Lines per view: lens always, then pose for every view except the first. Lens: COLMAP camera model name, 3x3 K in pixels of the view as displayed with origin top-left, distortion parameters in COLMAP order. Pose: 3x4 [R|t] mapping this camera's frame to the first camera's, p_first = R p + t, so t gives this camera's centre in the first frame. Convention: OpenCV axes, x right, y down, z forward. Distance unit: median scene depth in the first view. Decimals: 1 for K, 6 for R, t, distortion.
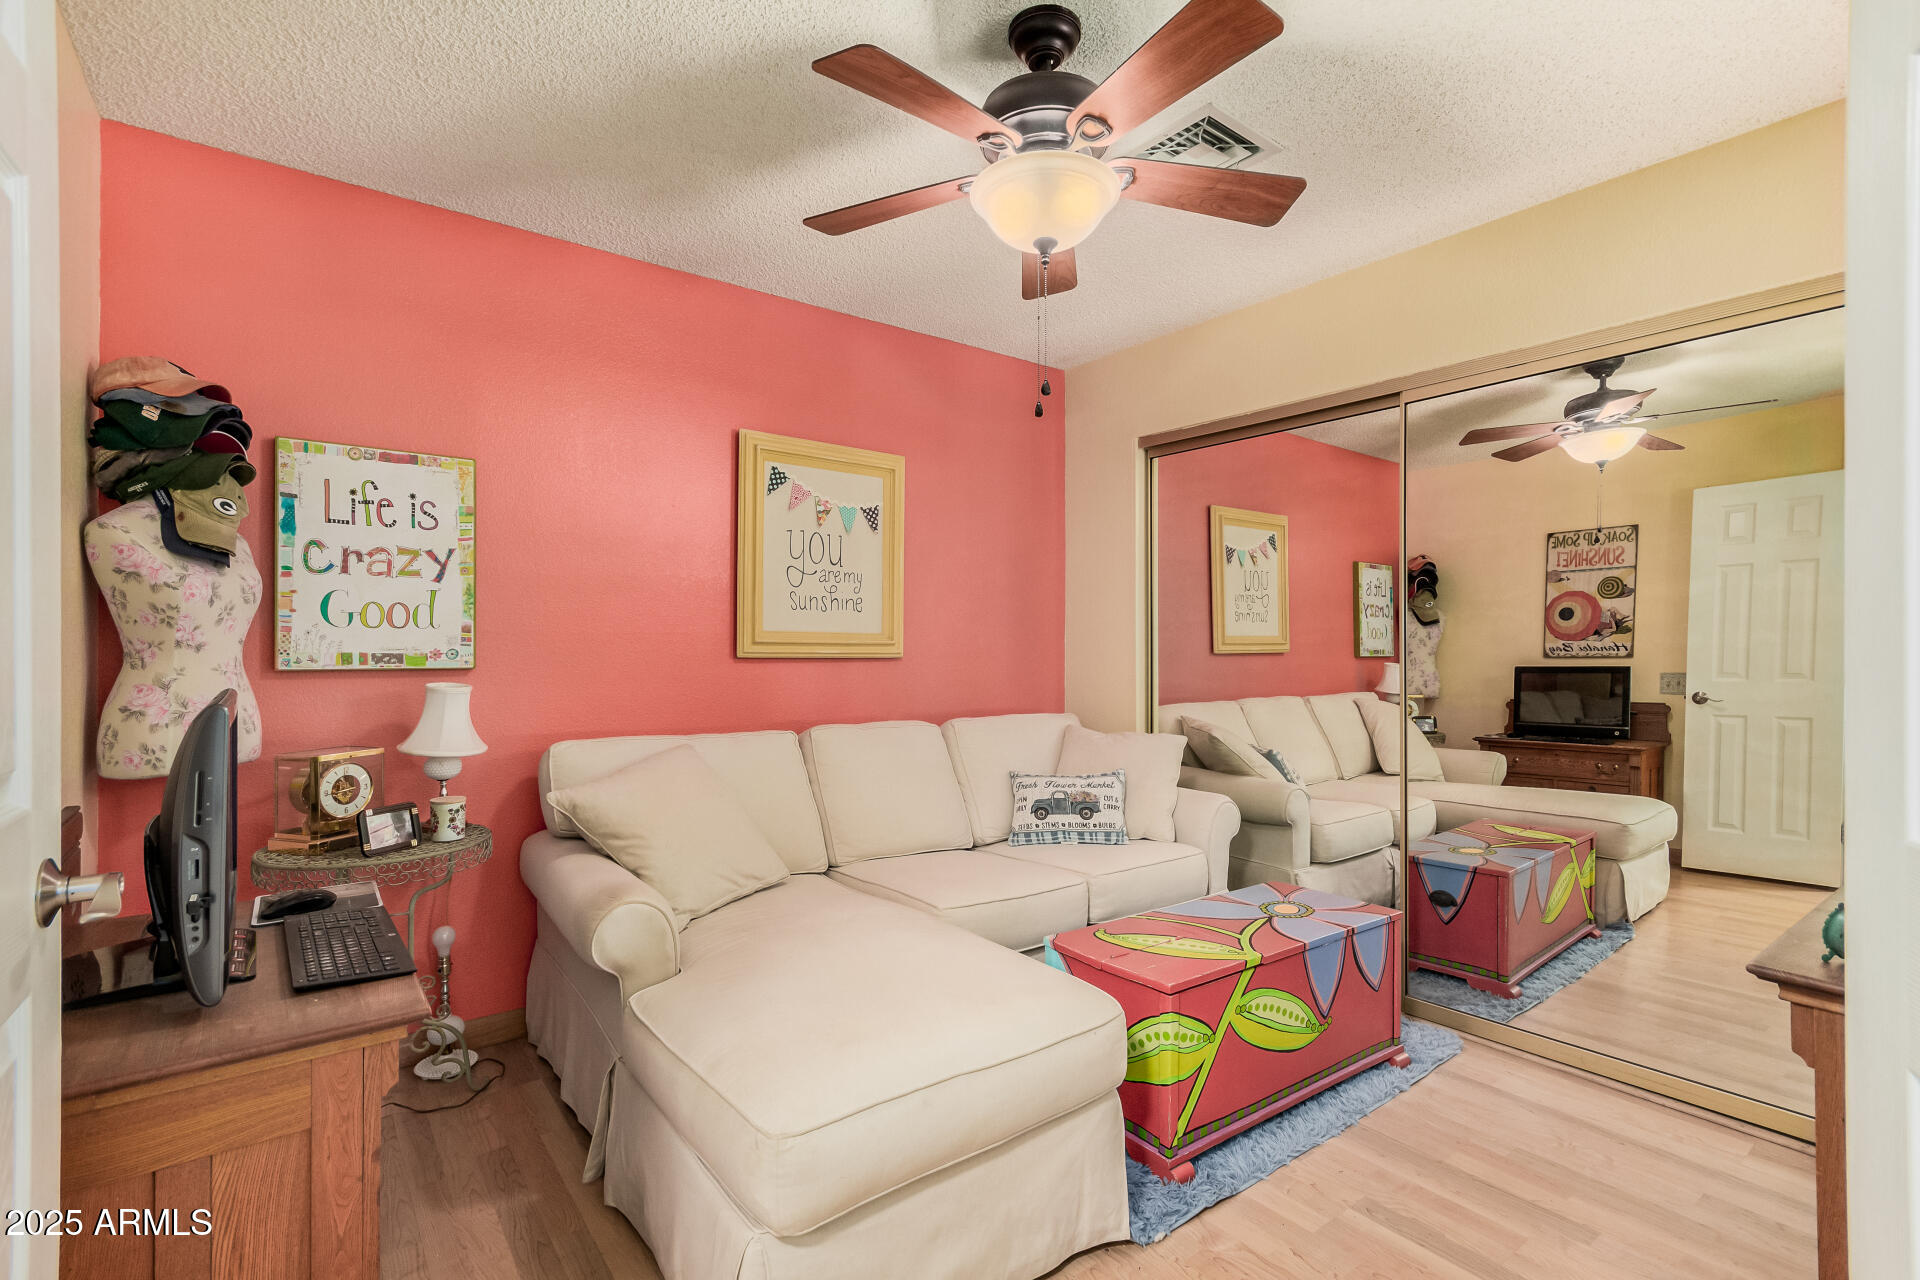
lens RADIAL K [[884.0, 0, 968.6], [0, 884.0, 645.1], [0, 0, 1]] dist [0.000899, 0.001088]
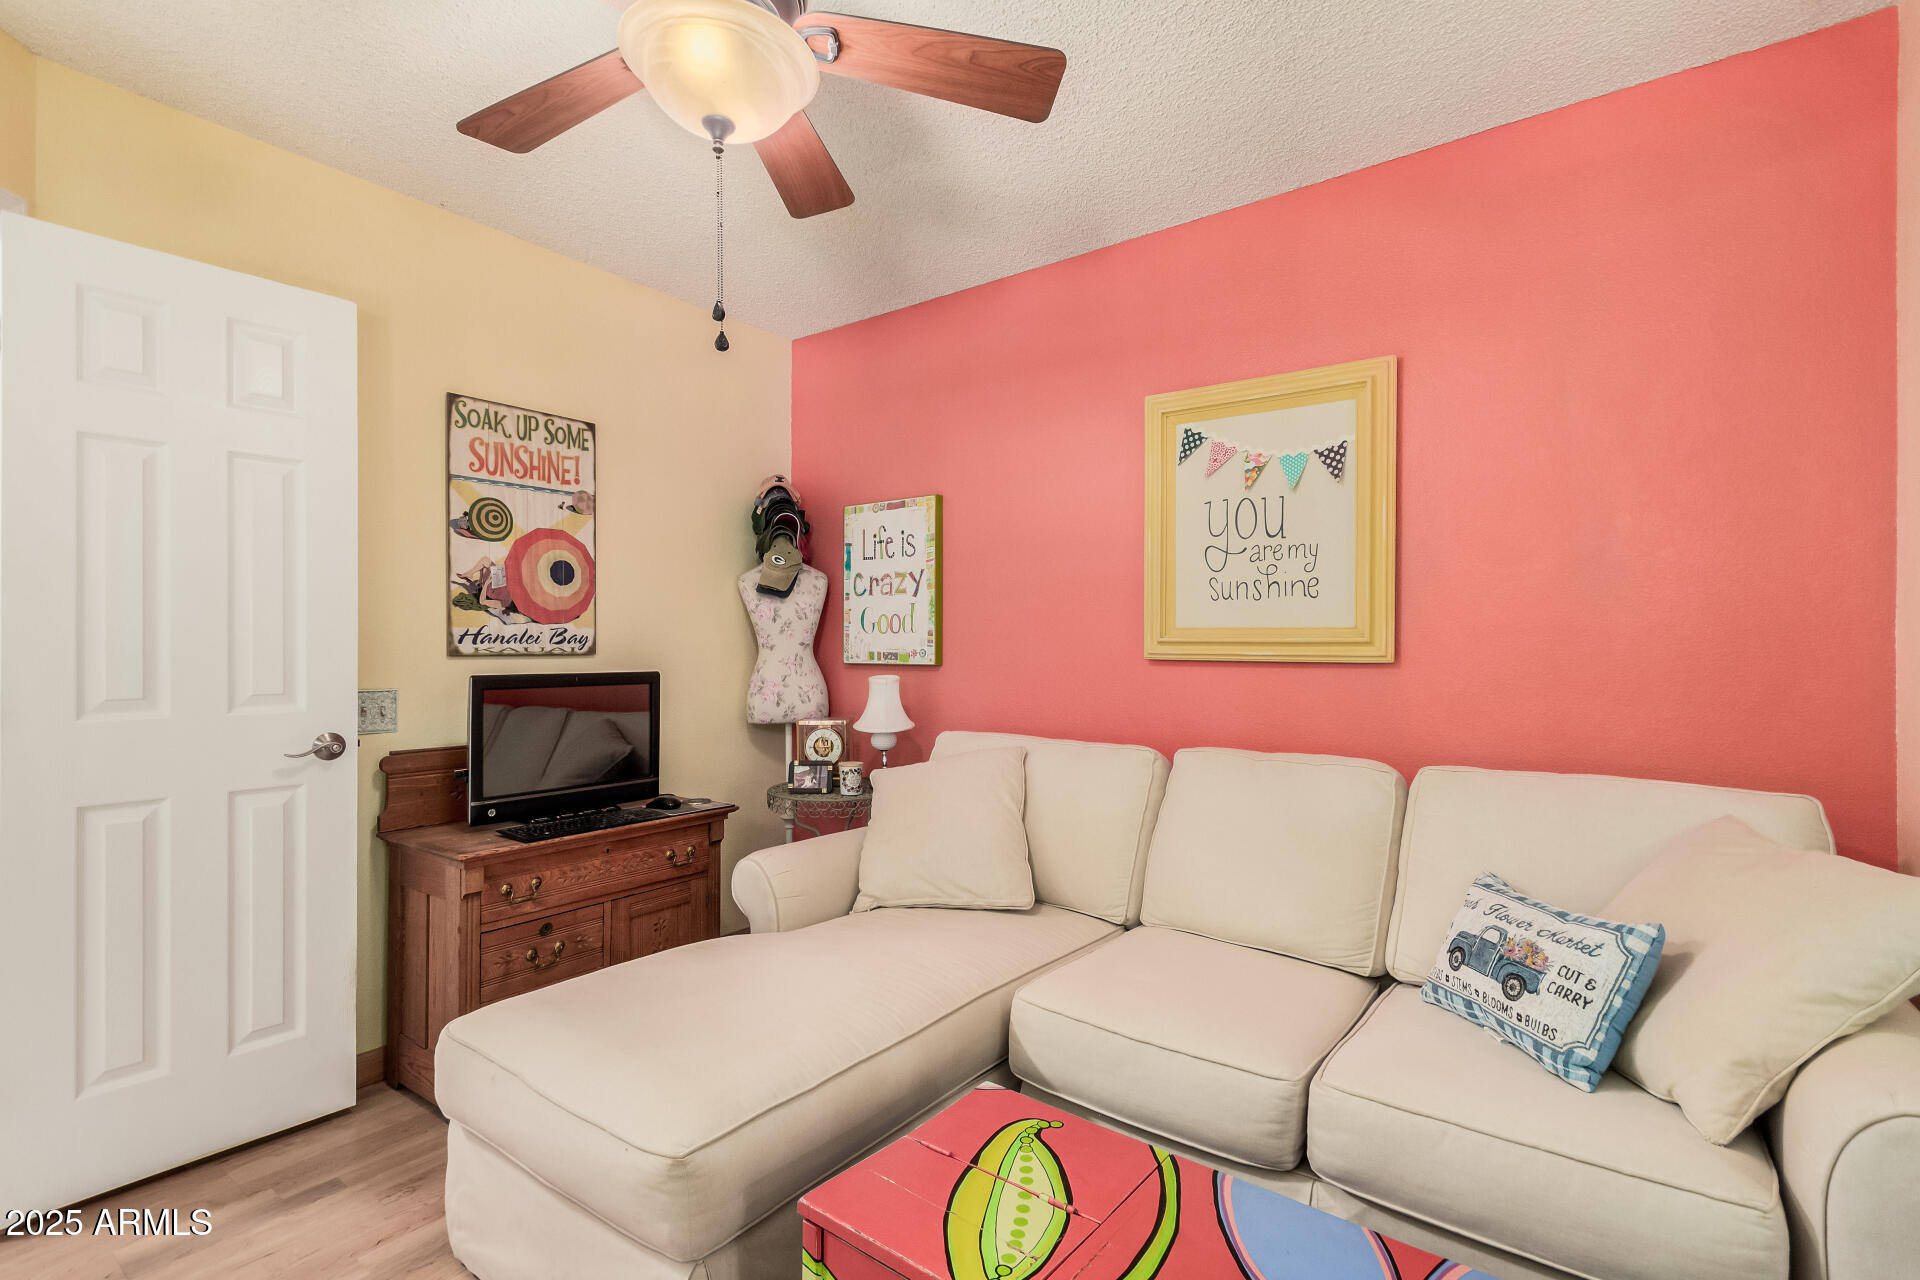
lens RADIAL K [[884.0, 0, 968.6], [0, 884.0, 645.1], [0, 0, 1]] dist [0.000899, 0.001088]
pose [[0.282402, -0.004560, -0.959285, 0.648734], [0.001777, 0.999989, -0.004231, 0.004243], [0.959294, -0.000510, 0.282408, 0.720194]]
